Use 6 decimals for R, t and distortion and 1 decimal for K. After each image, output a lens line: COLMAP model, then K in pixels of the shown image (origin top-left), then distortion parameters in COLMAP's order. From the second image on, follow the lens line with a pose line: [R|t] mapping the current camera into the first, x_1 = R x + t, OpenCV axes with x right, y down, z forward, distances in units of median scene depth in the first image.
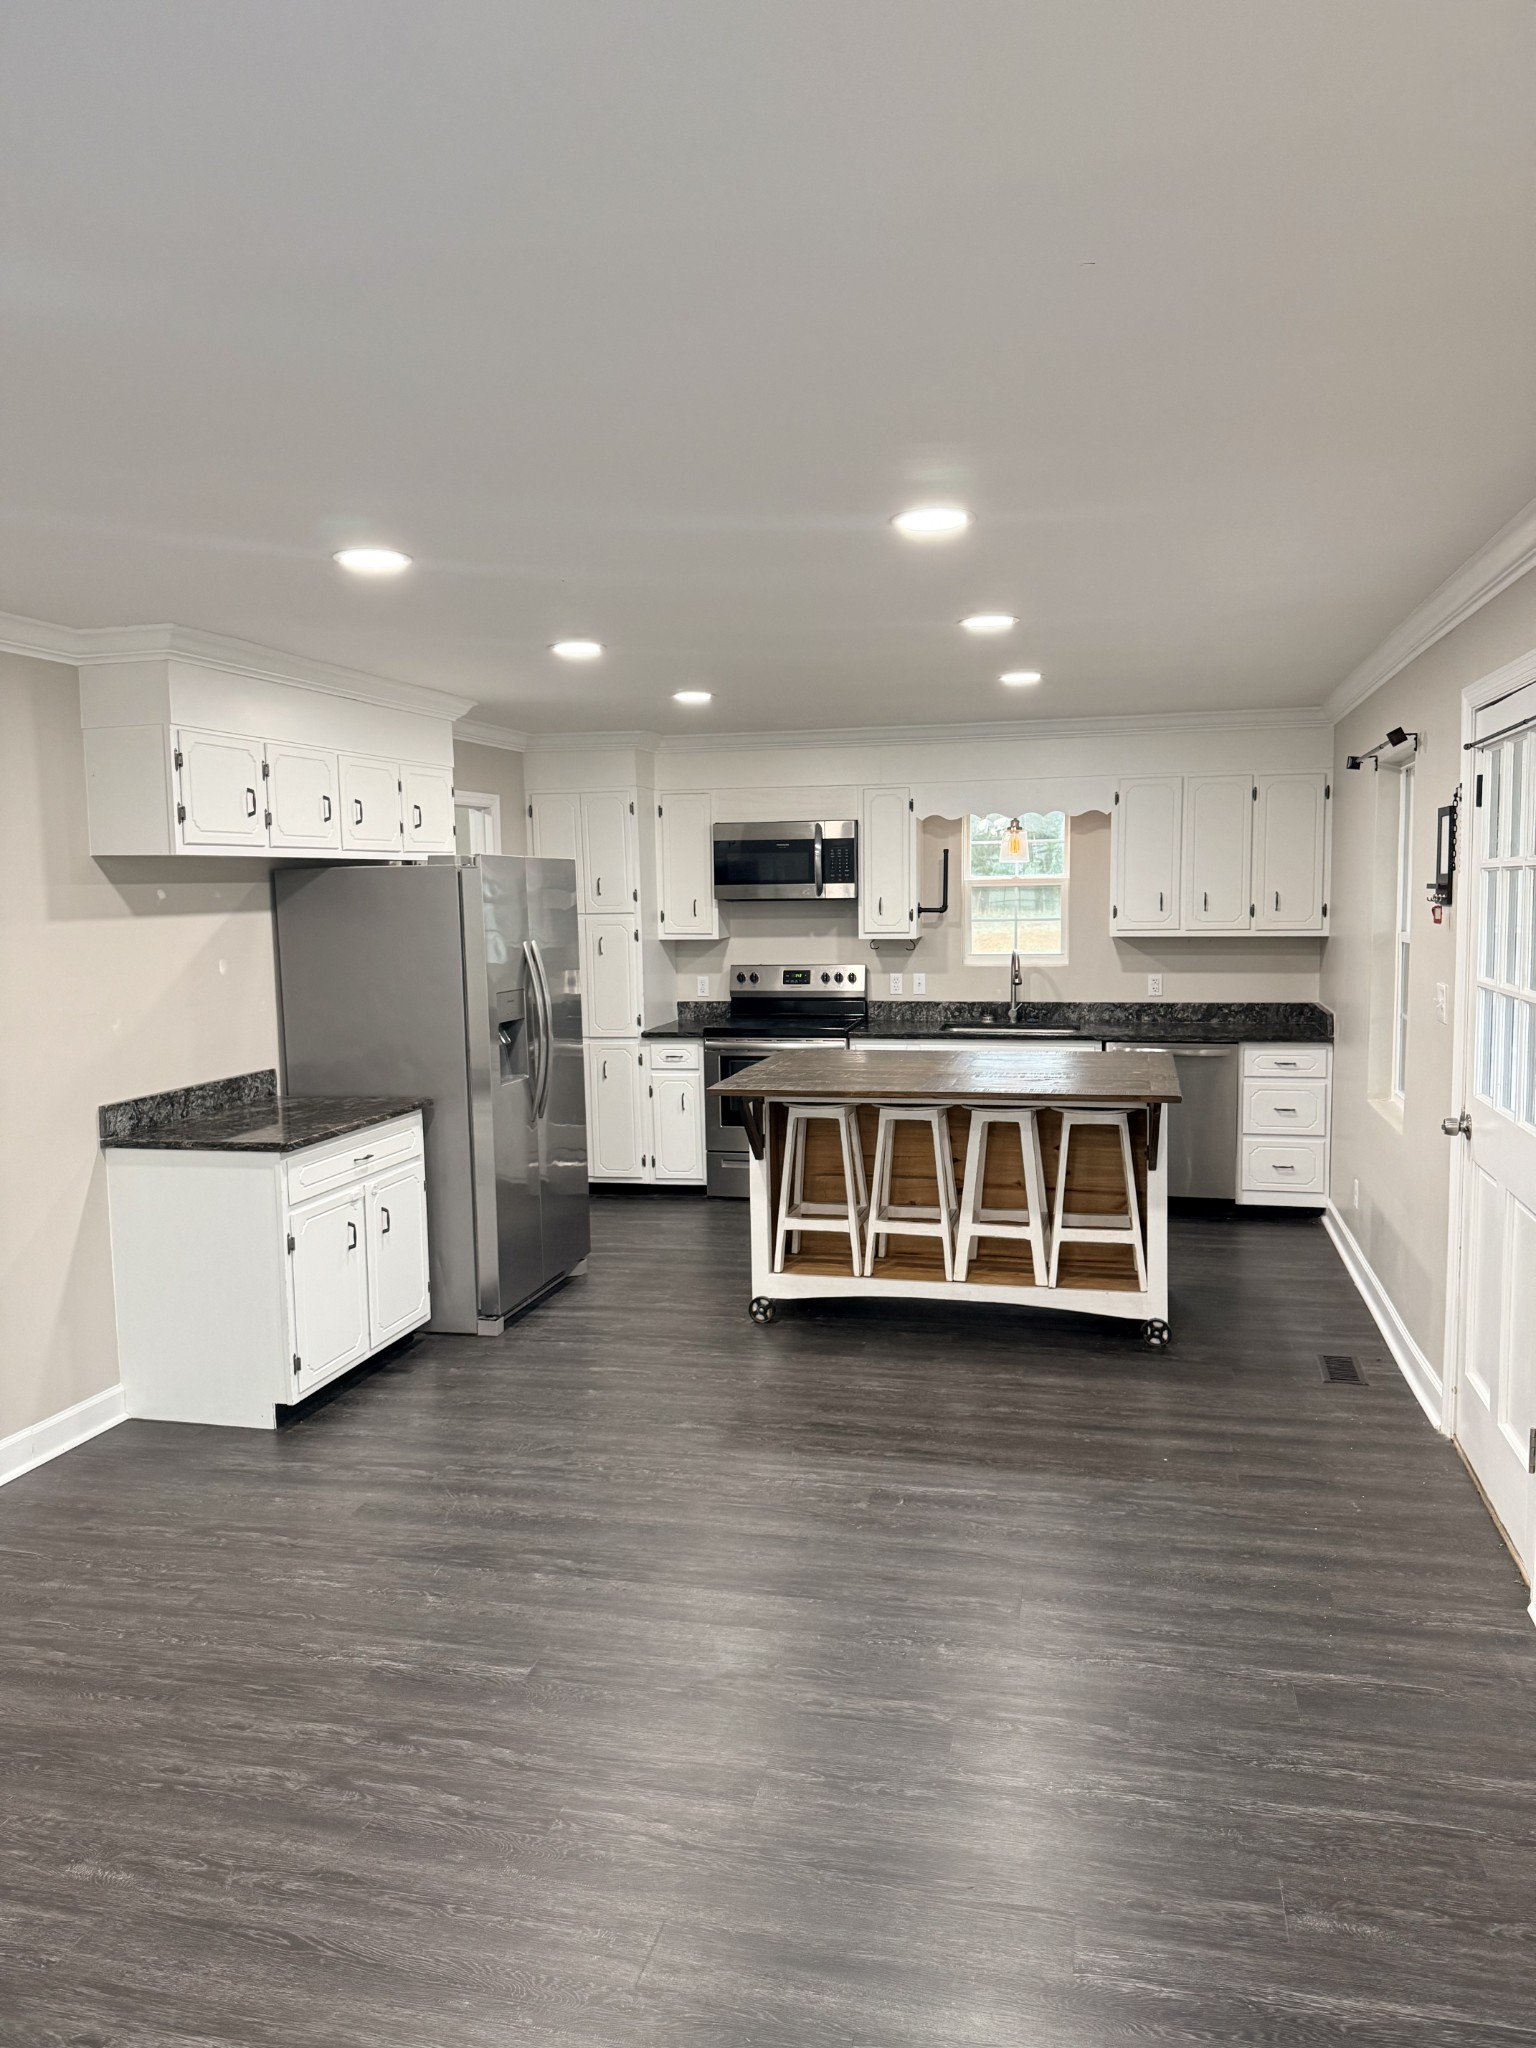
lens RADIAL K [[1498.0, 0, 766.8], [0, 1498.0, 1030.7], [0, 0, 1]] dist [0.047424, 0.000124]
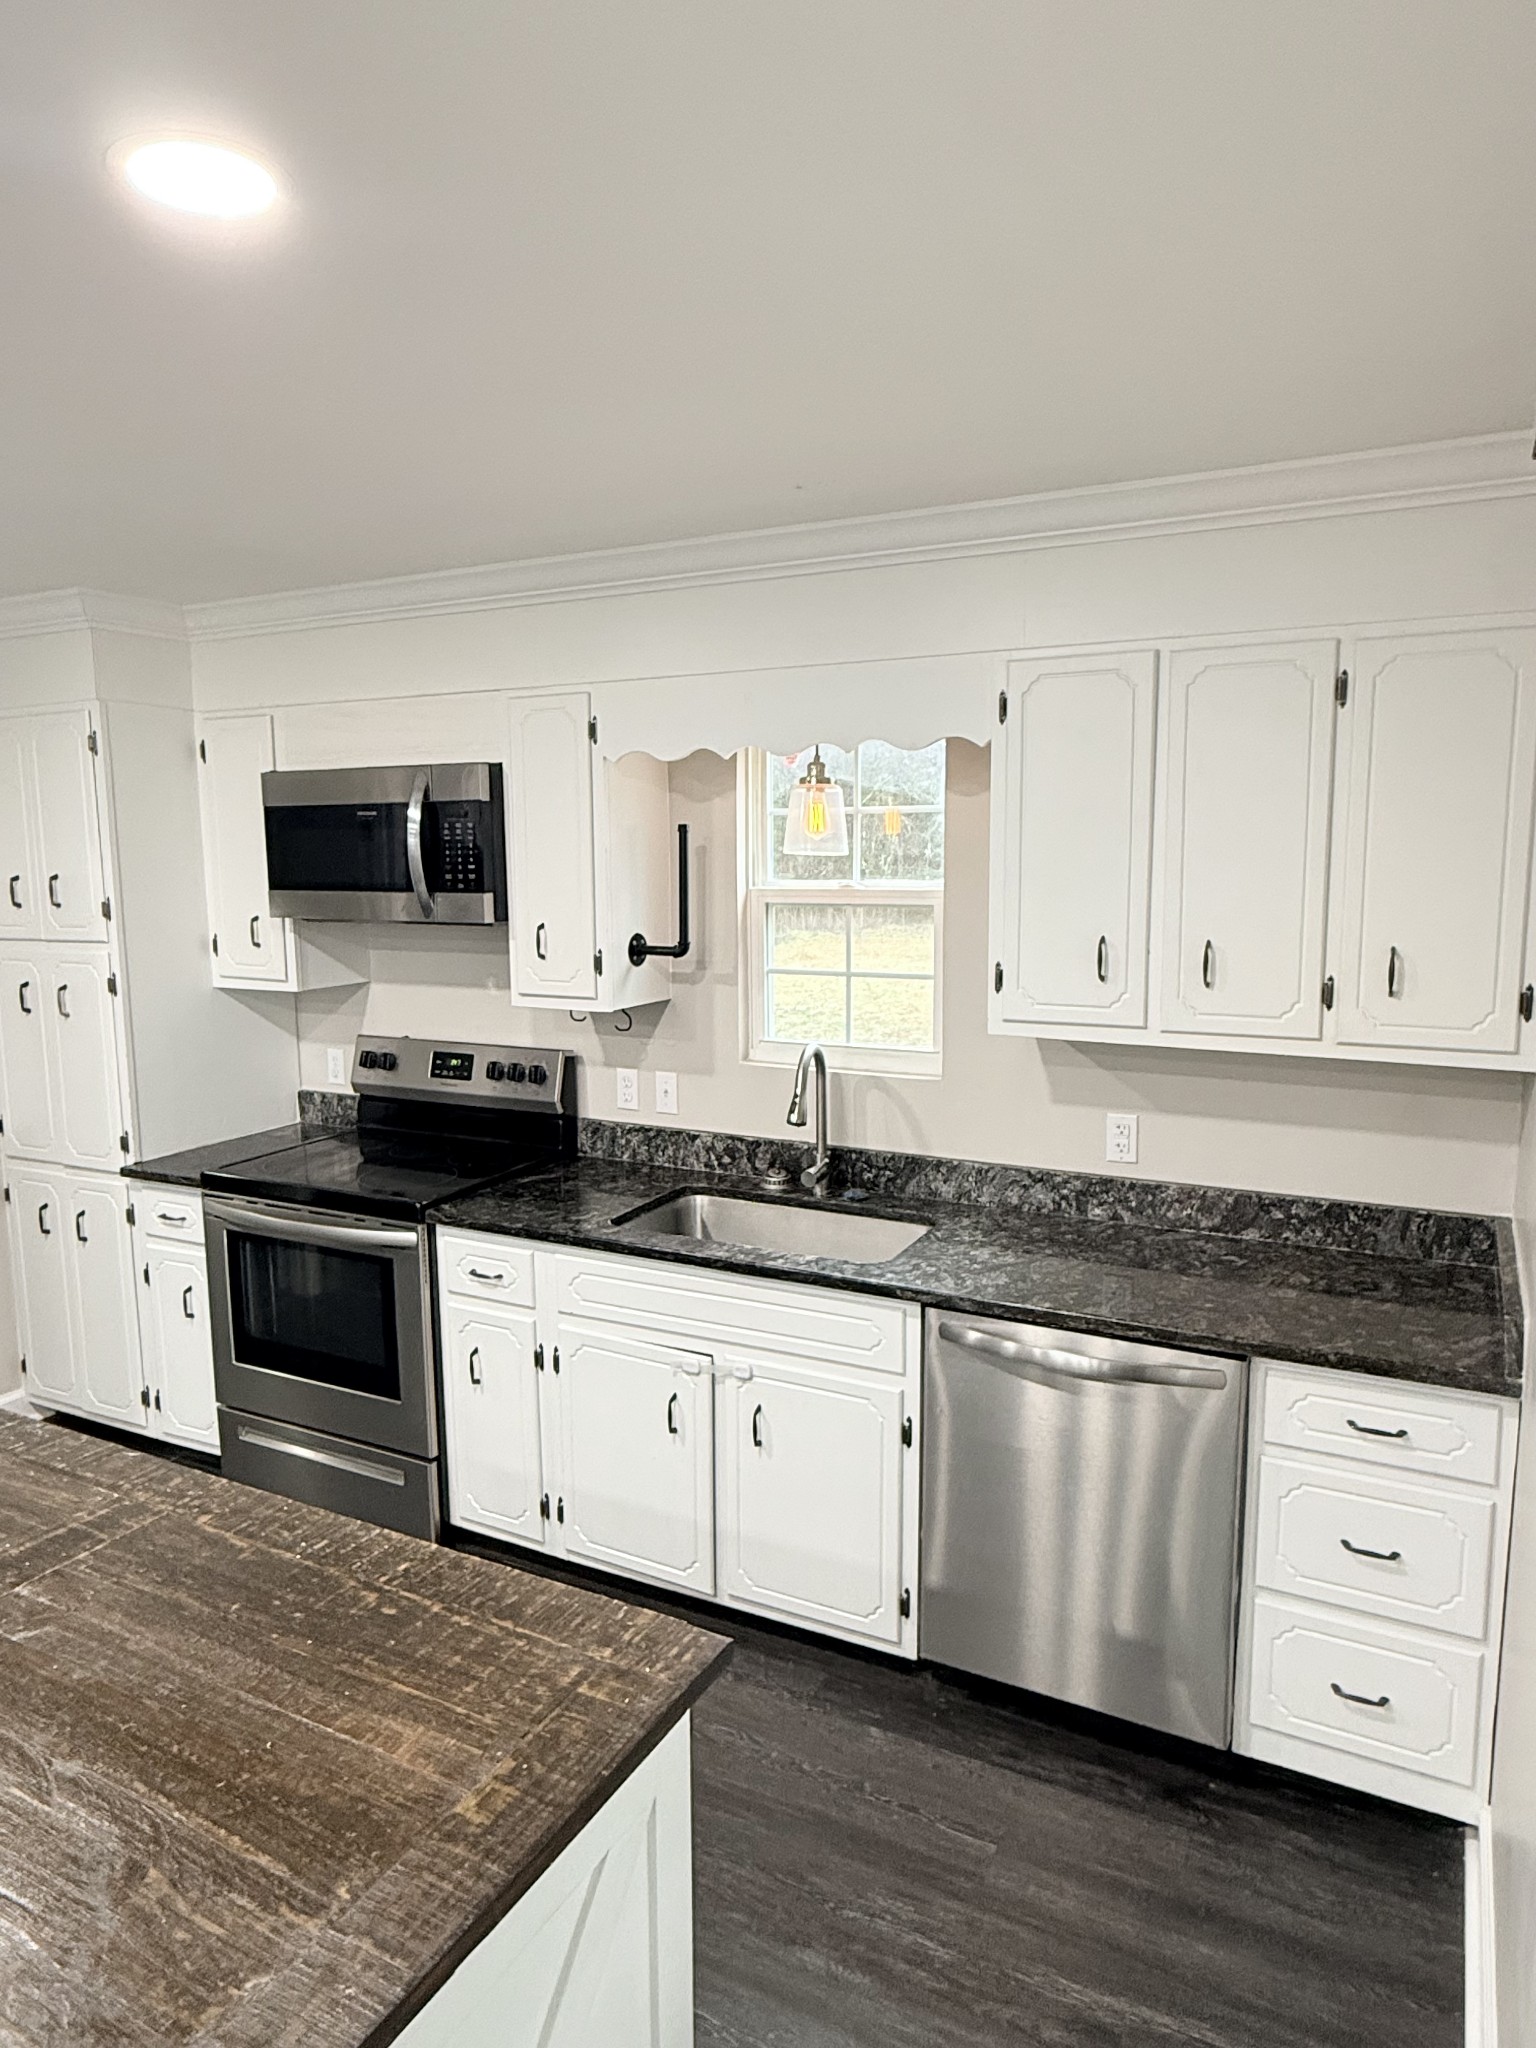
lens RADIAL K [[1323.8, 0, 770.8], [0, 1323.8, 1017.6], [0, 0, 1]] dist [-0.016929, 0.000661]
pose [[0.973122, 0.040741, -0.226656, 0.243094], [-0.034357, 0.998896, 0.032039, -0.074141], [0.227711, -0.023391, 0.973448, 0.594572]]
